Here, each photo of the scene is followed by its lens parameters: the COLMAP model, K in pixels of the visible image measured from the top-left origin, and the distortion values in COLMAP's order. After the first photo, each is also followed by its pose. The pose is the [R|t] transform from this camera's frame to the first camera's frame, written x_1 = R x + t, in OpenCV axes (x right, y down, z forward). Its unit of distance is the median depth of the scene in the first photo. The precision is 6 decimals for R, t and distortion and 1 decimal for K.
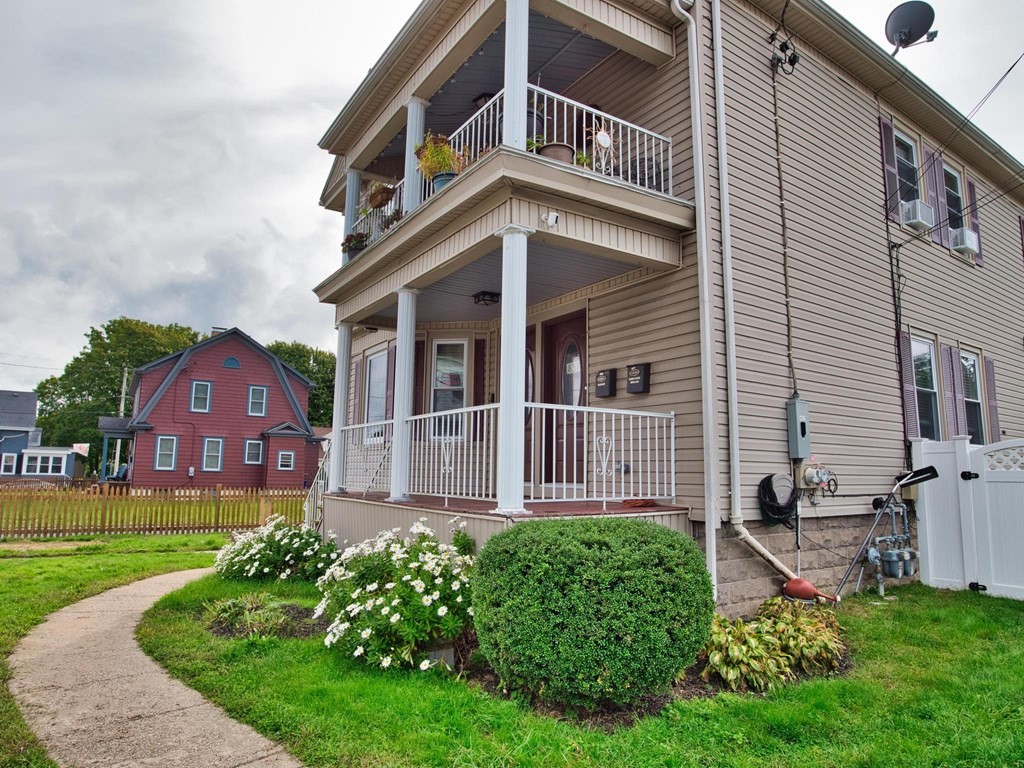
lens RADIAL K [[638.2, 0, 509.3], [0, 638.2, 388.1], [0, 0, 1]] dist [-0.052461, 0.002125]
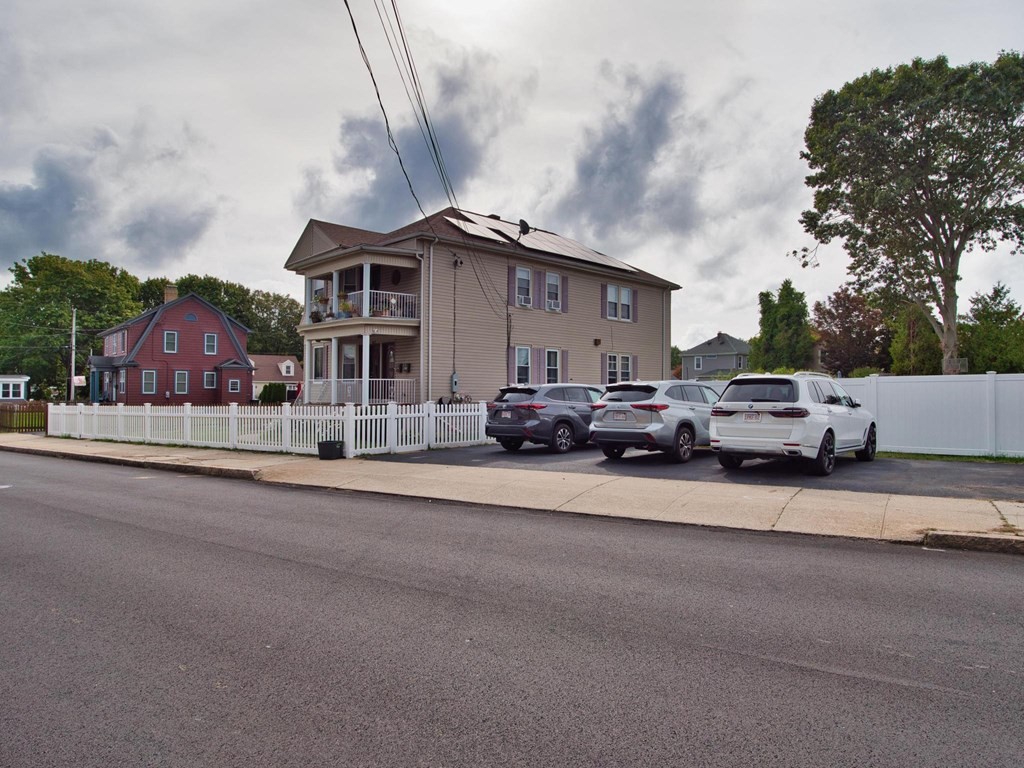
lens RADIAL K [[638.2, 0, 509.3], [0, 638.2, 388.1], [0, 0, 1]] dist [-0.052461, 0.002125]
pose [[0.988845, -0.007071, 0.148780, 0.050597], [-0.012160, 0.991706, 0.127952, -0.074076], [-0.148451, -0.128334, 0.980557, -0.511464]]
